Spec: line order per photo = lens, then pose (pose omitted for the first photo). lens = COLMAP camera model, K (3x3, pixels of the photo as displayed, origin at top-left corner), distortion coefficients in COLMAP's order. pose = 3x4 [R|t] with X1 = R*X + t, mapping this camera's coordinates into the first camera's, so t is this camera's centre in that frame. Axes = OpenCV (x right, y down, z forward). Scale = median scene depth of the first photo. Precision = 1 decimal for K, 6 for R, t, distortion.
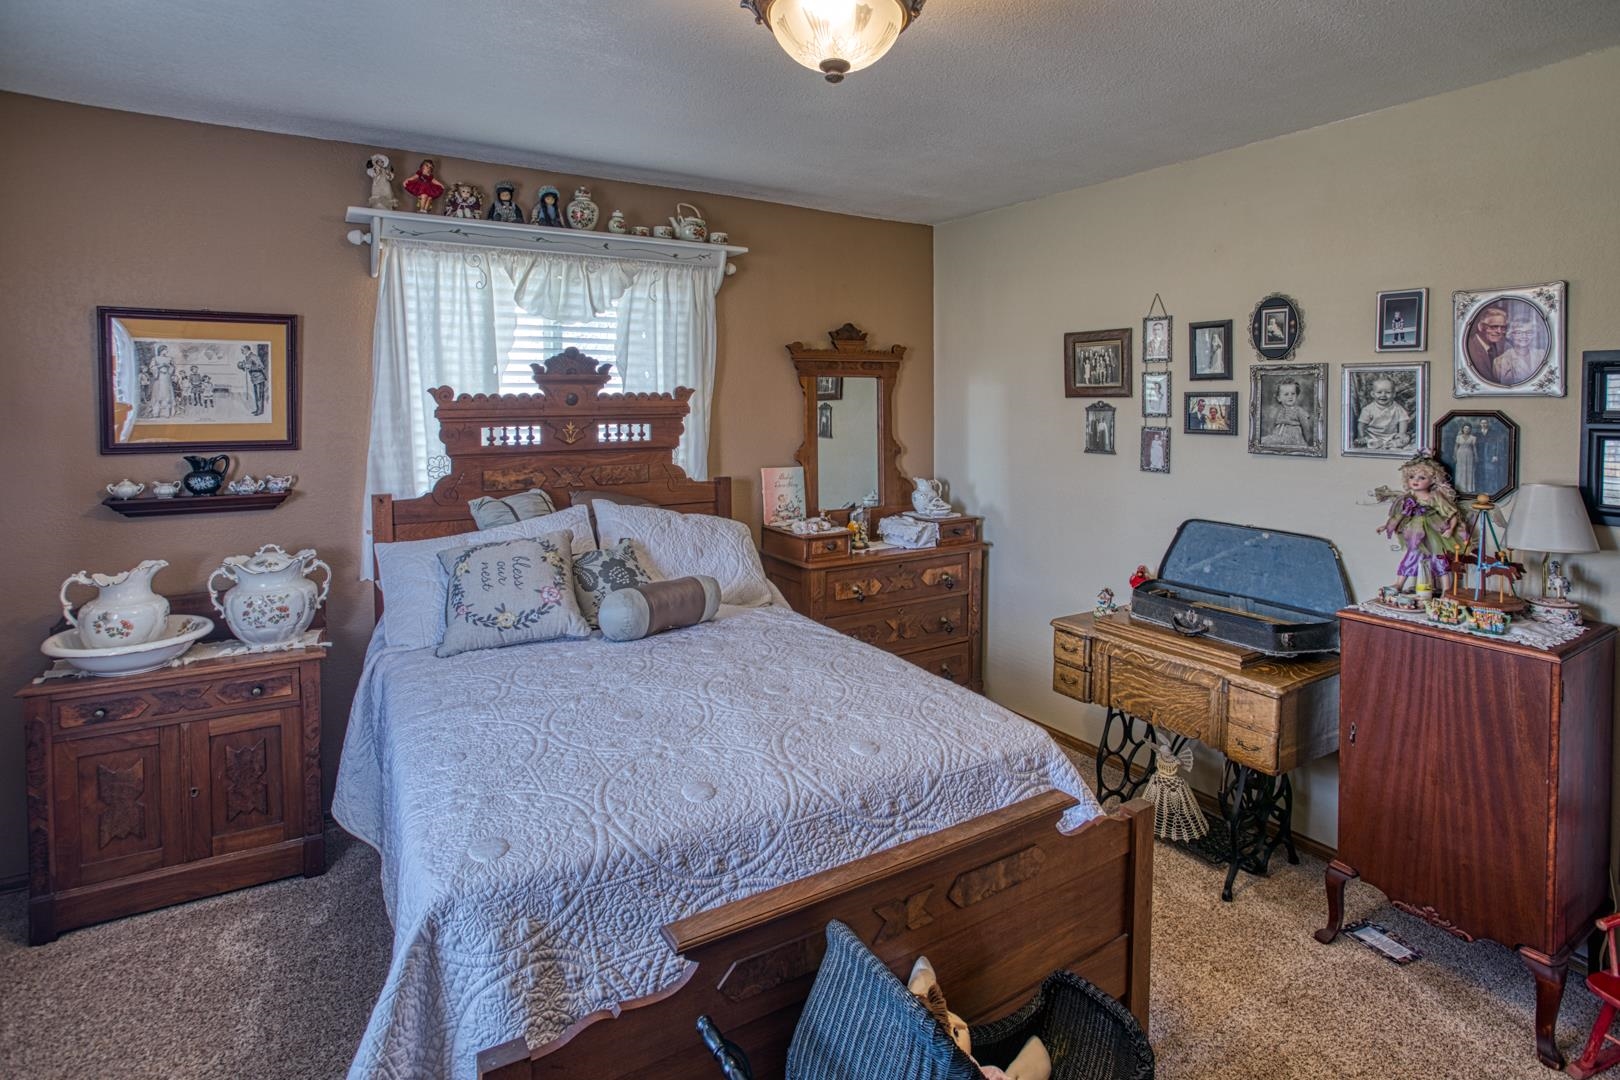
lens RADIAL K [[838.7, 0, 811.4], [0, 838.7, 529.9], [0, 0, 1]] dist [-0.023557, 0.000935]
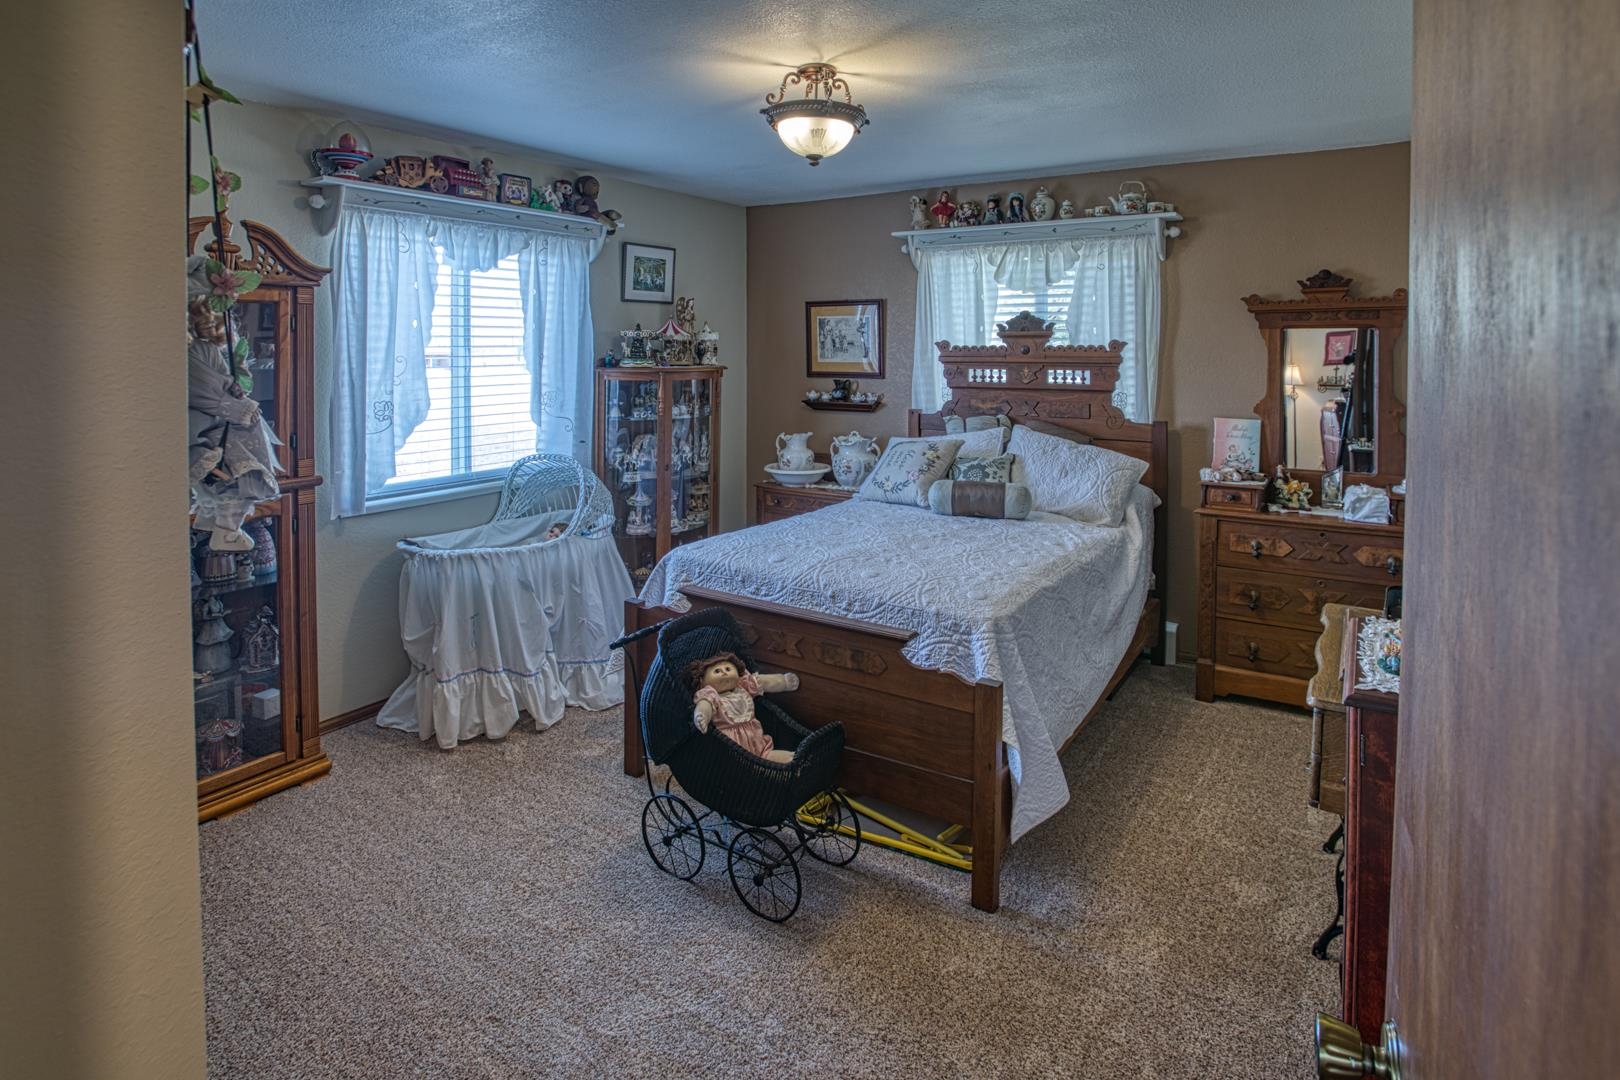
lens RADIAL K [[781.3, 0, 800.0], [0, 781.3, 534.4], [0, 0, 1]] dist [-0.027174, 0.000839]
pose [[0.450003, 0.206743, -0.868766, 0.715968], [-0.138428, 0.977223, 0.160849, -0.017362], [0.882233, 0.047879, 0.468373, 0.108822]]
